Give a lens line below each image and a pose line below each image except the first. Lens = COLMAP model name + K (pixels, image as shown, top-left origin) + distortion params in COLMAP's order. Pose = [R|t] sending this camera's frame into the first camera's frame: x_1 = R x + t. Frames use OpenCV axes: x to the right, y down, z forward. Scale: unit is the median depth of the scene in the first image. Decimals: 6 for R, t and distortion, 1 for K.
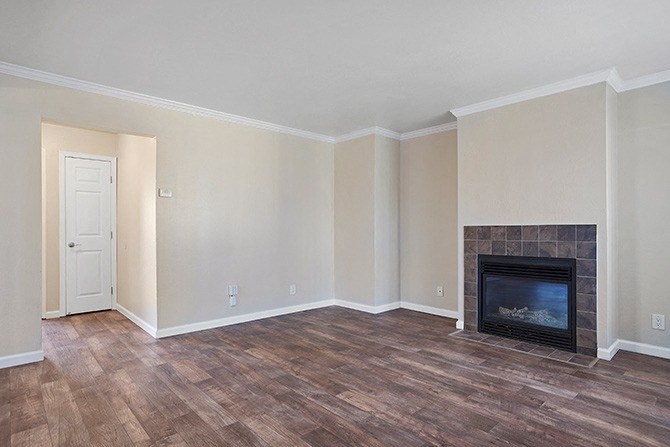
lens RADIAL K [[359.3, 0, 331.4], [0, 359.3, 230.9], [0, 0, 1]] dist [-0.036635, 0.027356]
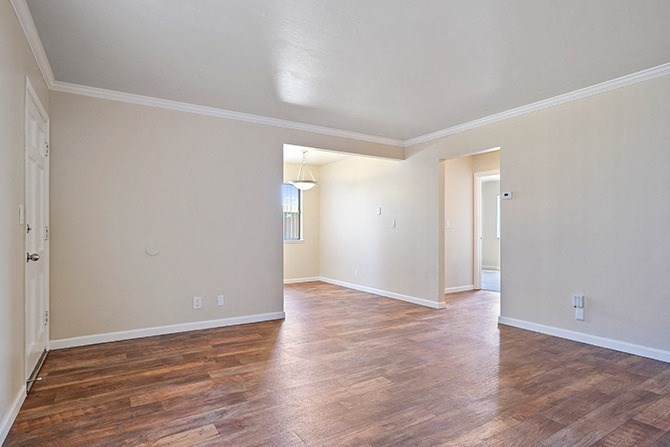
lens RADIAL K [[359.3, 0, 331.4], [0, 359.3, 230.9], [0, 0, 1]] dist [-0.036635, 0.027356]
pose [[-0.166868, 0.007597, -0.985950, 0.821651], [-0.002090, 0.999965, 0.008058, -0.000962], [0.985977, 0.003405, -0.166846, 0.745352]]
